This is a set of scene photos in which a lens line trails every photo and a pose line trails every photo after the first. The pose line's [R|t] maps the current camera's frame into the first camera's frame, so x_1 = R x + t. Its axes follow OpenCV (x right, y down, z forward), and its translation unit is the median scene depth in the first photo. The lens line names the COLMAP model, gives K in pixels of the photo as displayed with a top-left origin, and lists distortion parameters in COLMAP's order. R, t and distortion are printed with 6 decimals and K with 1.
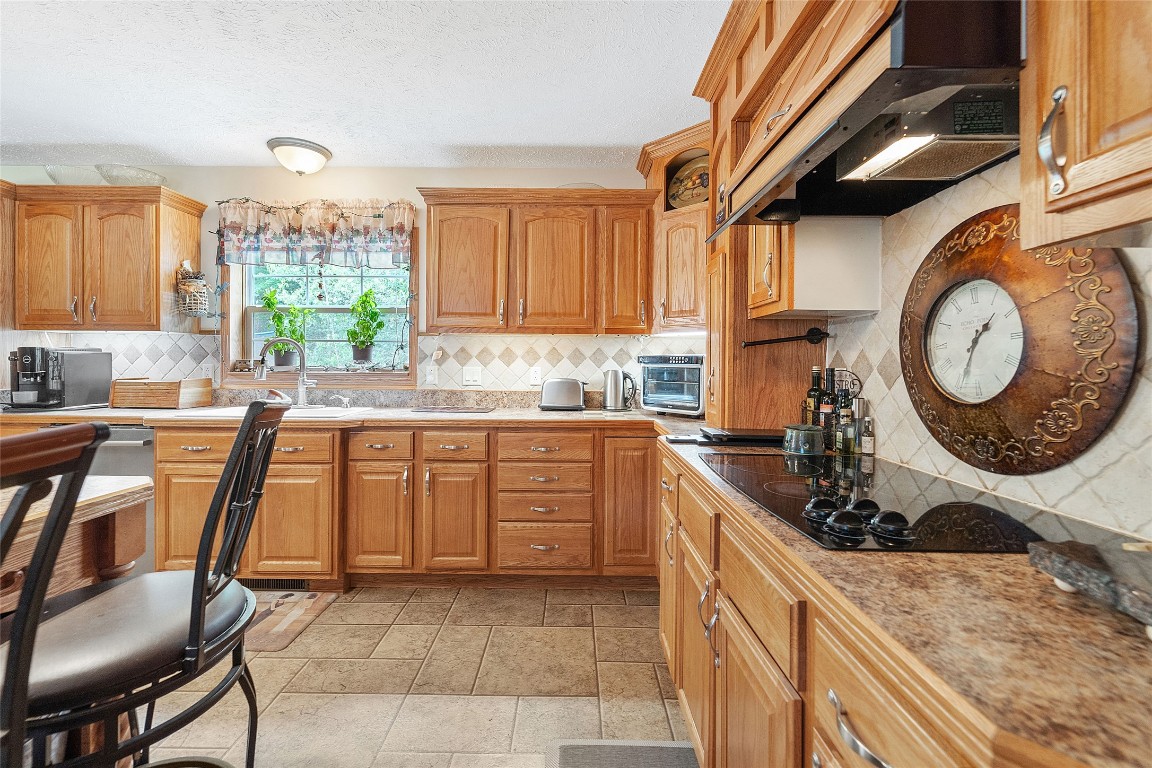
lens RADIAL K [[478.6, 0, 572.8], [0, 478.6, 361.0], [0, 0, 1]] dist [-0.000011, -0.001271]
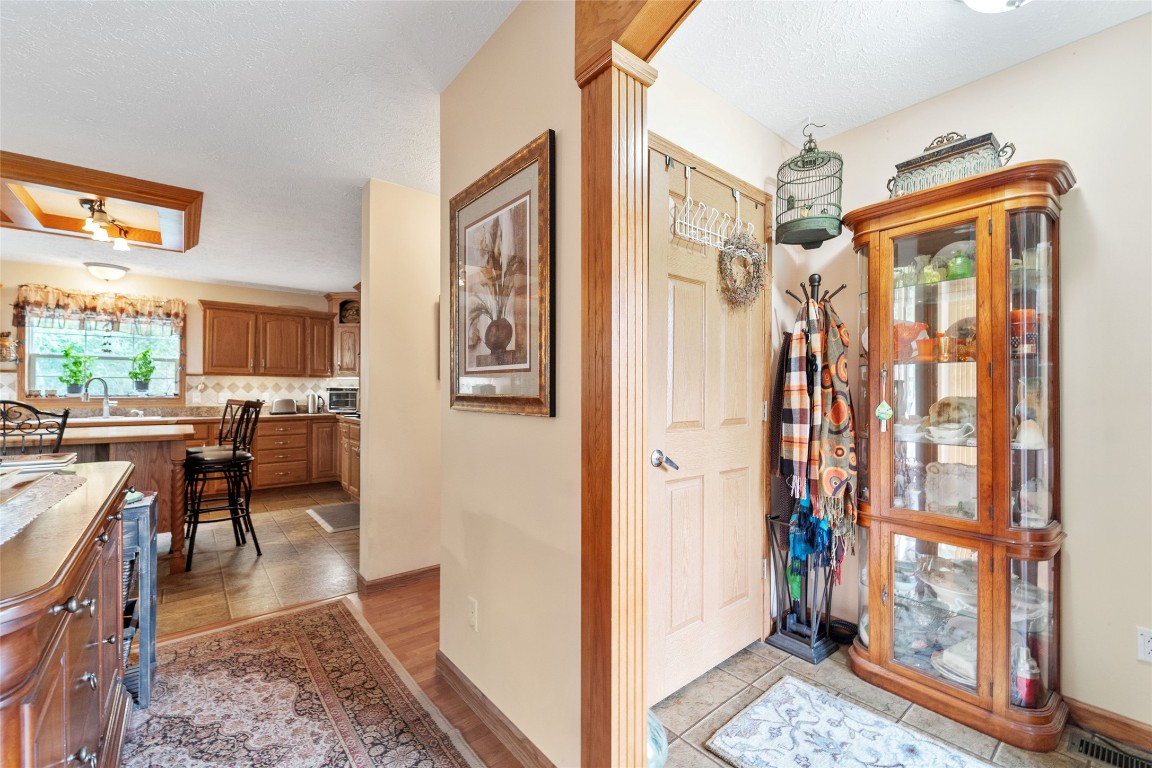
lens RADIAL K [[484.2, 0, 579.9], [0, 484.2, 395.6], [0, 0, 1]] dist [-0.004268, -0.000088]
pose [[0.772229, -0.008345, 0.635290, -0.373112], [0.001905, 0.999940, 0.010820, 0.004158], [-0.635342, -0.007145, 0.772198, -1.440150]]
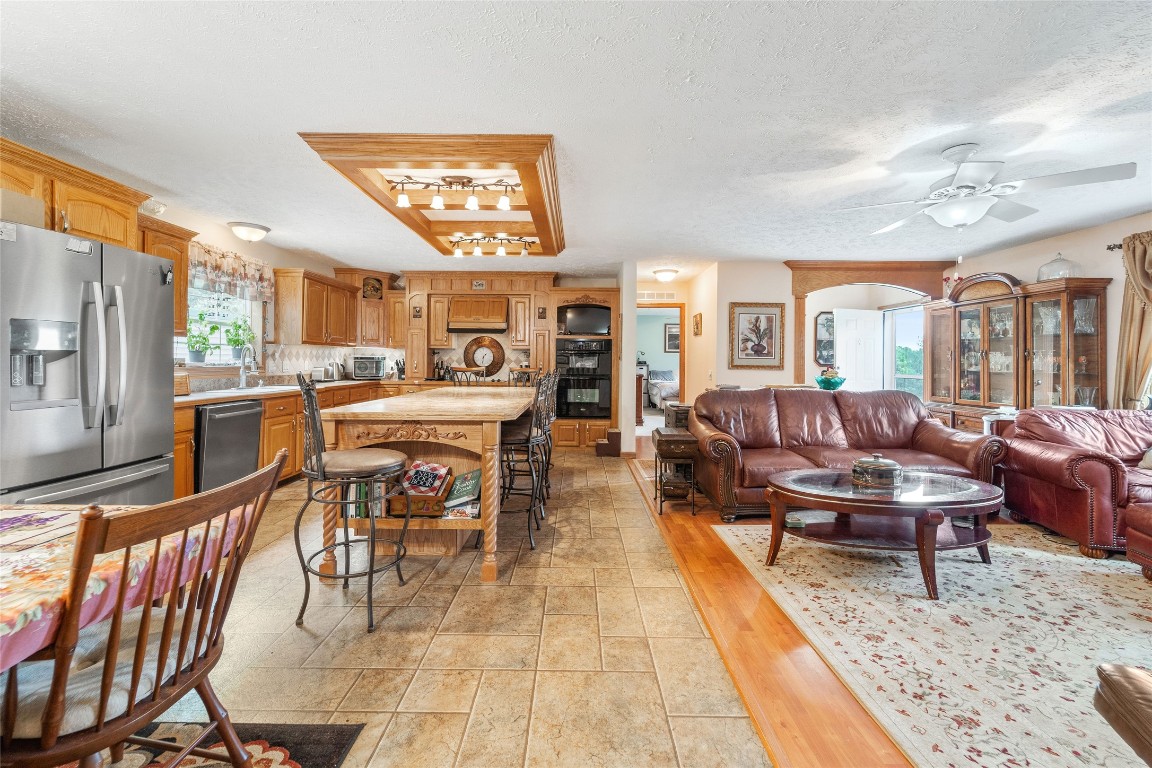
lens RADIAL K [[478.6, 0, 572.8], [0, 478.6, 361.0], [0, 0, 1]] dist [-0.000011, -0.001271]
pose [[-0.000080, -0.006271, 0.999980, -2.225768], [-0.009336, 0.999937, 0.006270, -0.013351], [-0.999956, -0.009335, -0.000139, -0.074344]]
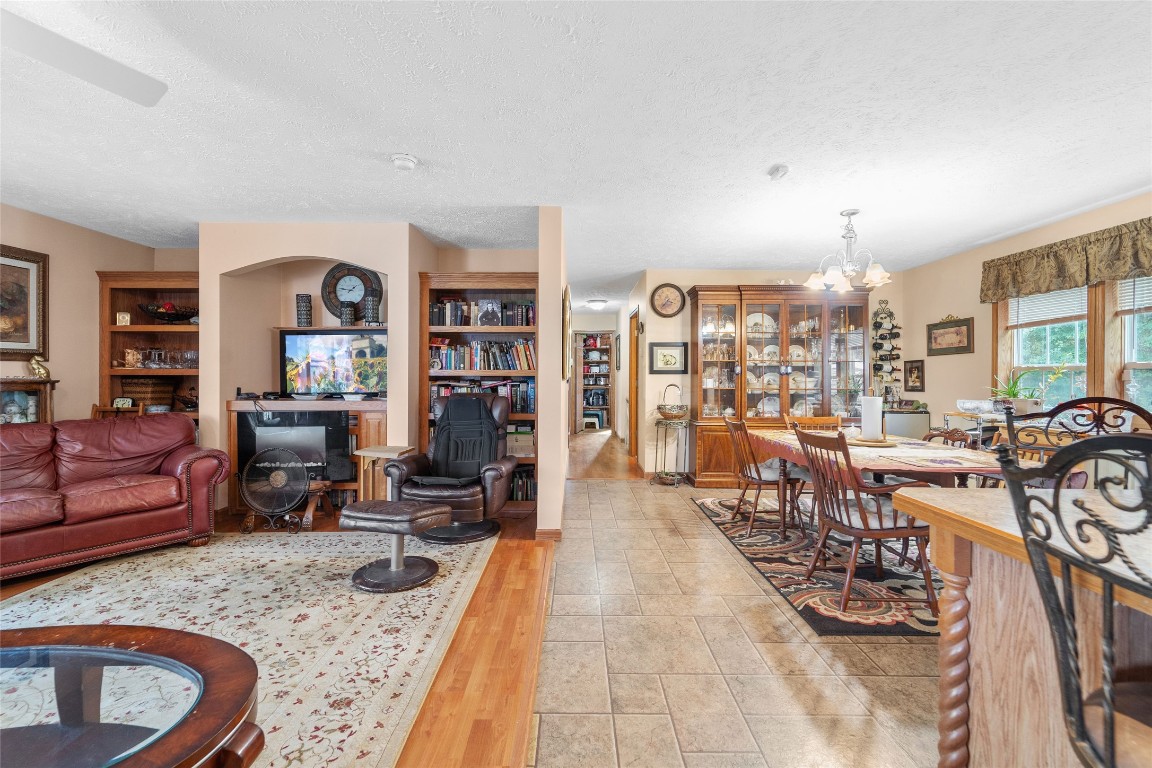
lens RADIAL K [[473.4, 0, 571.6], [0, 473.4, 376.7], [0, 0, 1]] dist [-0.000399, -0.000430]
pose [[0.002135, -0.004071, -0.999989, -0.840035], [-0.004566, 0.999981, -0.004081, -0.006423], [0.999987, 0.004575, 0.002117, -0.254500]]
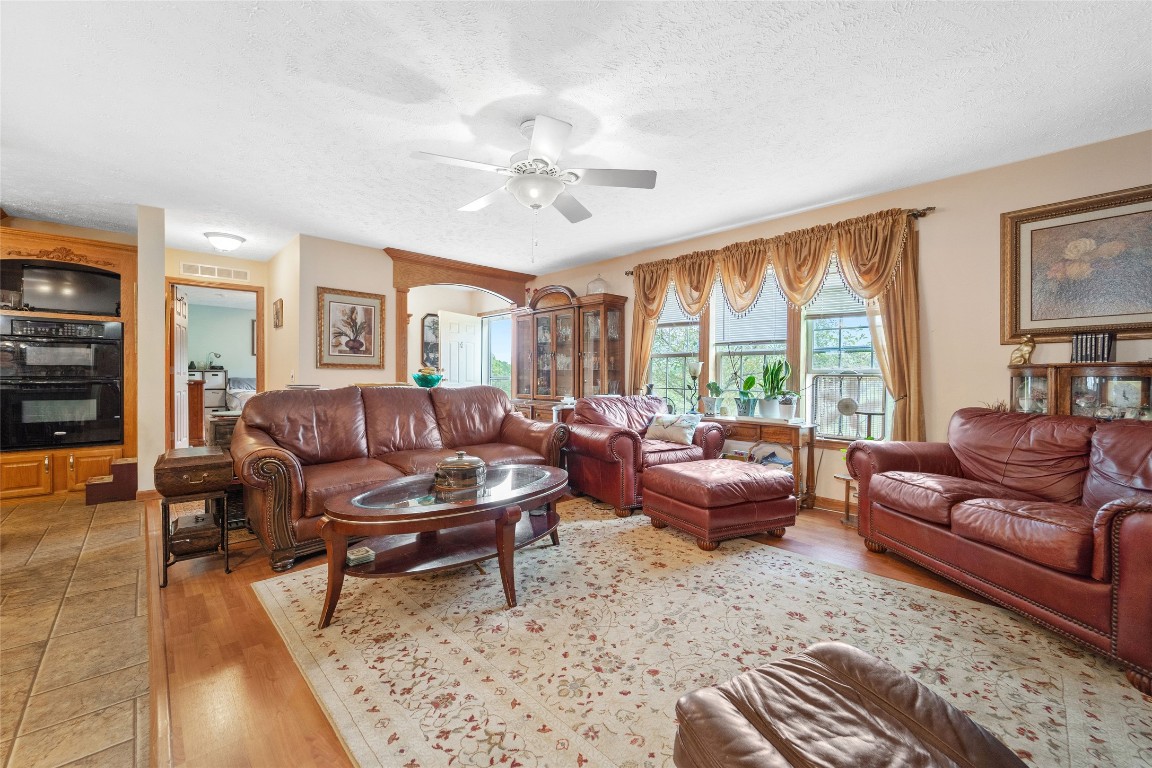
lens RADIAL K [[461.9, 0, 575.2], [0, 461.9, 380.3], [0, 0, 1]] dist [-0.000084, -0.000315]
pose [[-0.689416, -0.017799, 0.724147, -1.962762], [-0.012469, 0.999842, 0.012704, 0.041113], [-0.724258, -0.000270, -0.689529, -0.294490]]
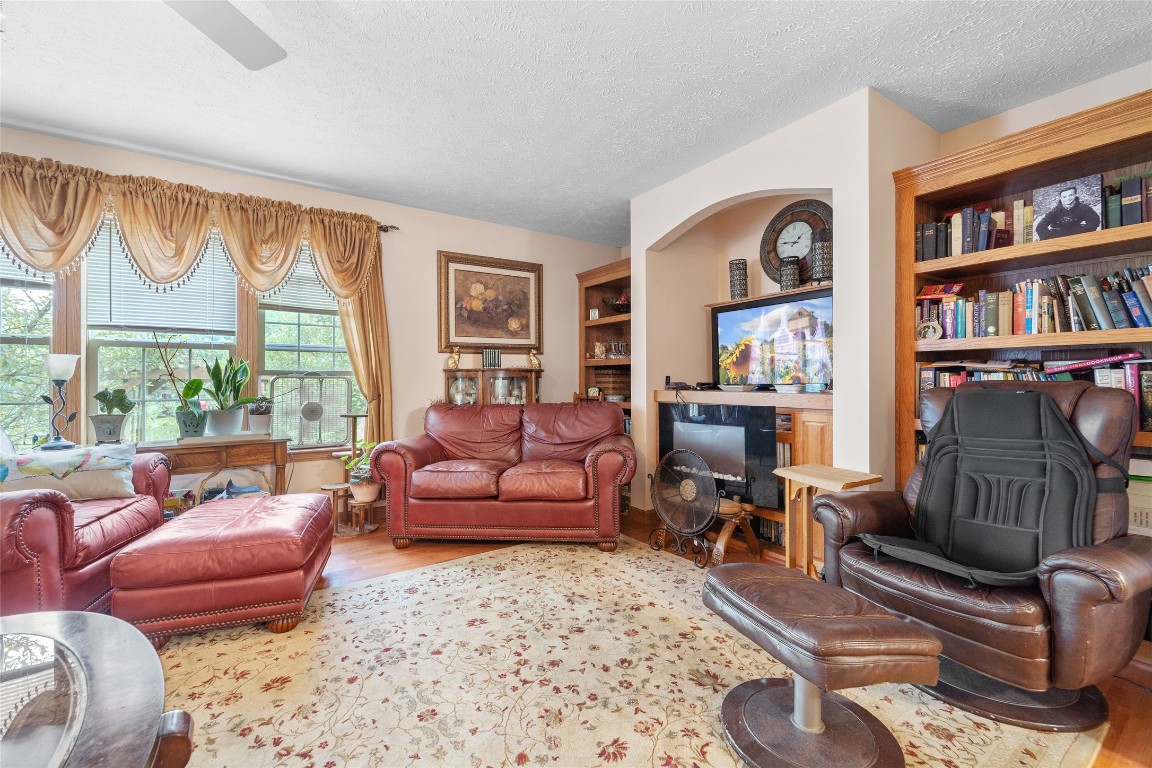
lens RADIAL K [[481.2, 0, 576.1], [0, 481.2, 379.6], [0, 0, 1]] dist [-0.000294, -0.000735]
pose [[-0.821871, -0.003357, -0.569663, -1.372066], [-0.002538, 0.999994, -0.002230, 0.040796], [0.569667, -0.000387, -0.821875, -0.346724]]
